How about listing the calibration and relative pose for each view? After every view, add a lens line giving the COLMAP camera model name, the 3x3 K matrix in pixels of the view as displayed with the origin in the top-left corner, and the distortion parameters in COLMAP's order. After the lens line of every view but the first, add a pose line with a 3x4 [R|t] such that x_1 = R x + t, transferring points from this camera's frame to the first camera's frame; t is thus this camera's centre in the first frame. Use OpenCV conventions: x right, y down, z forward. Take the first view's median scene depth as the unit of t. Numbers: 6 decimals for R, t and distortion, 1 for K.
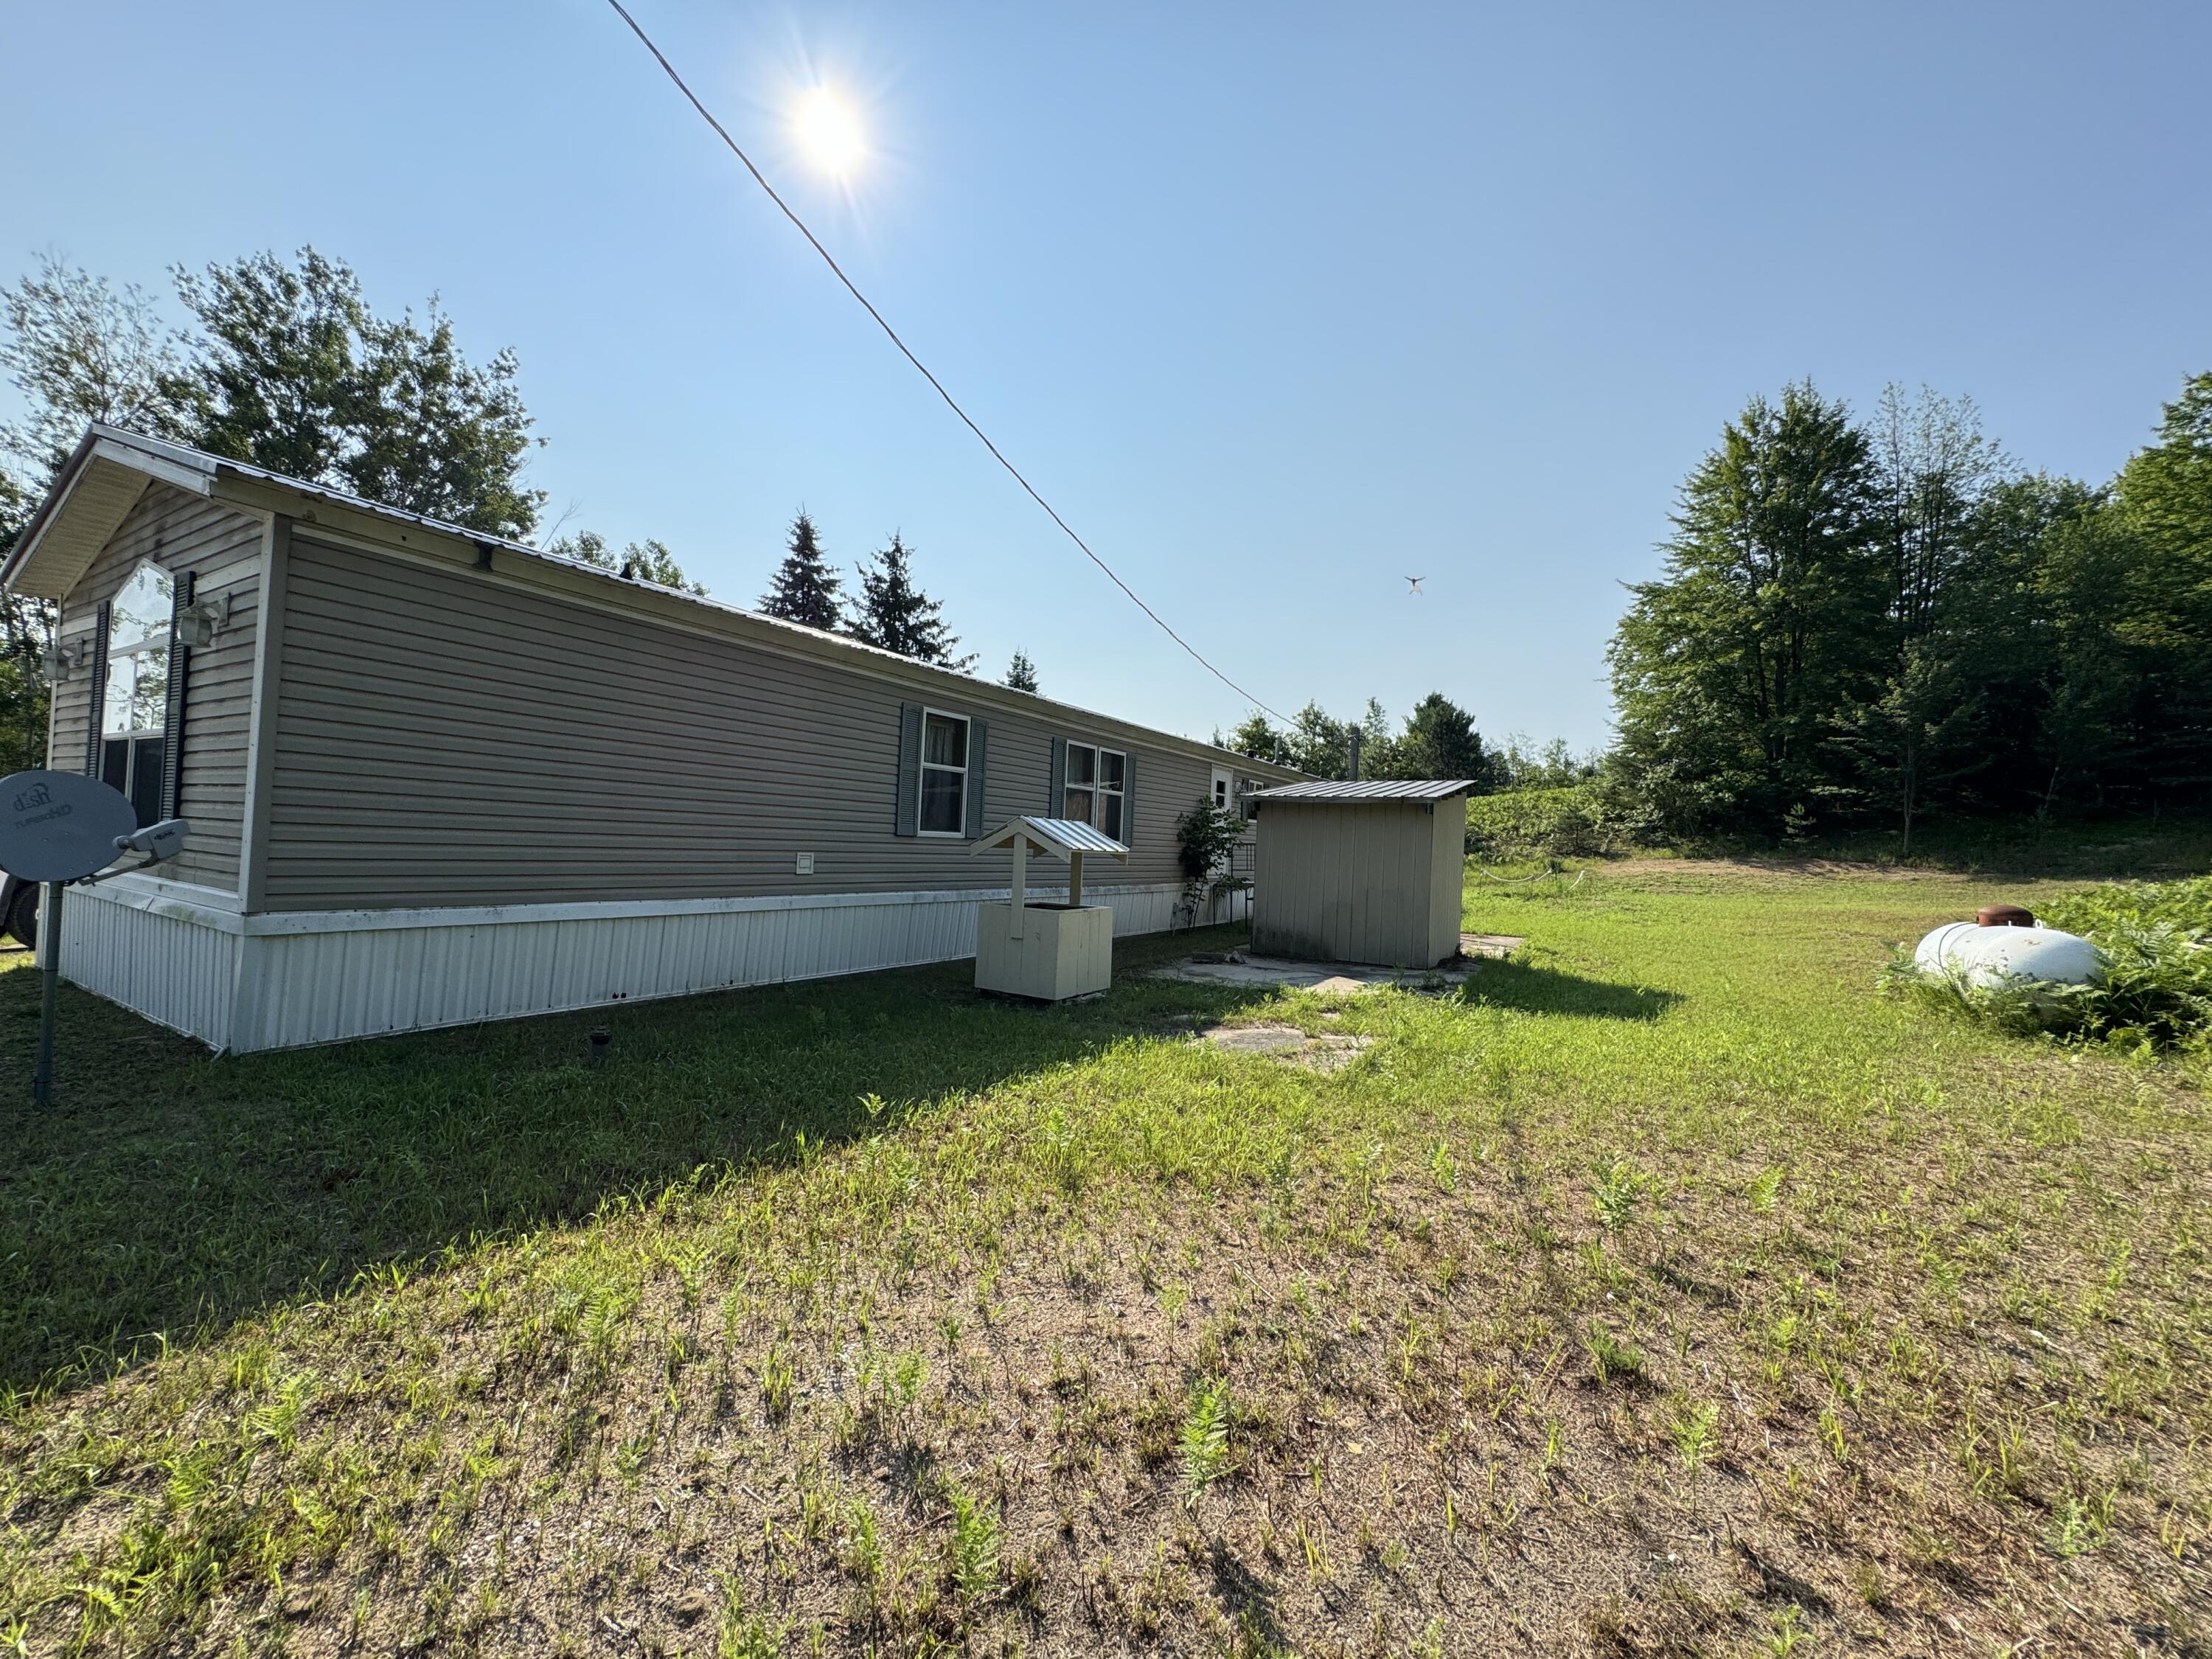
lens RADIAL K [[881.3, 0, 1109.8], [0, 881.3, 826.2], [0, 0, 1]] dist [-0.003220, -0.000700]
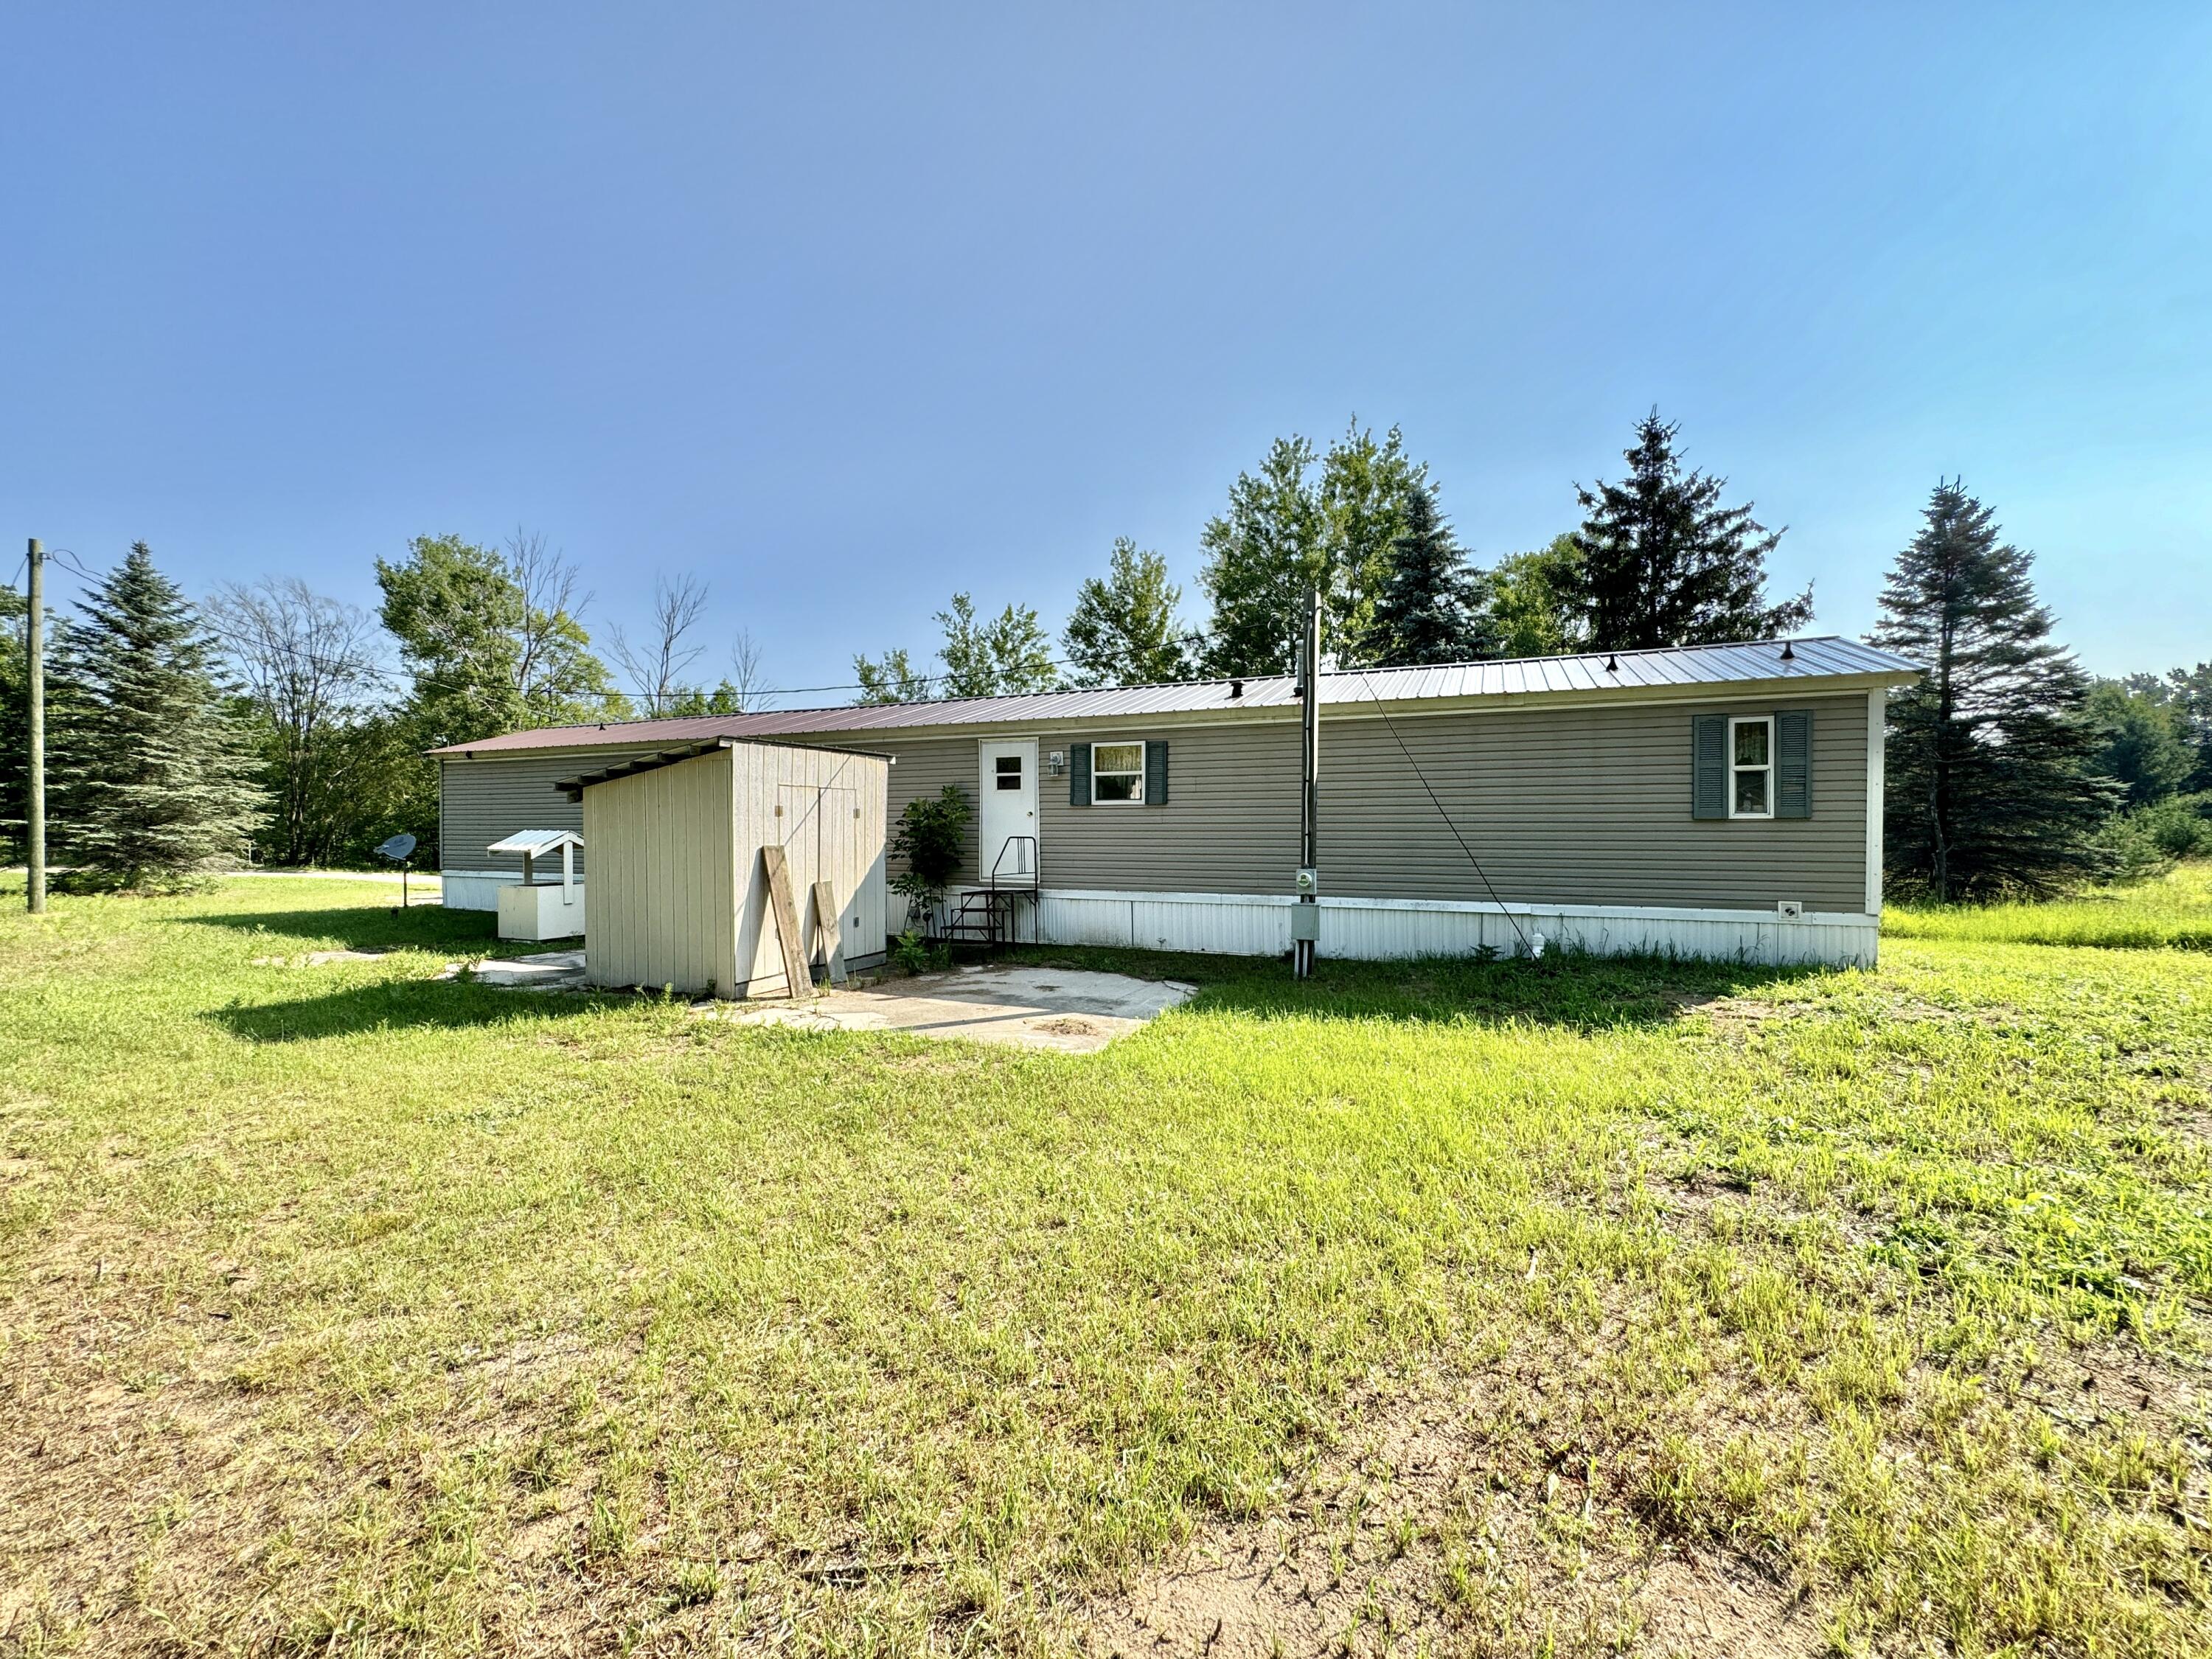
lens RADIAL K [[881.3, 0, 1108.4], [0, 881.3, 823.7], [0, 0, 1]] dist [-0.003220, -0.000700]
pose [[0.137320, -0.038192, -0.989790, 0.513591], [0.039567, 0.998670, -0.033045, 0.022188], [0.989736, -0.034625, 0.138648, 0.524808]]
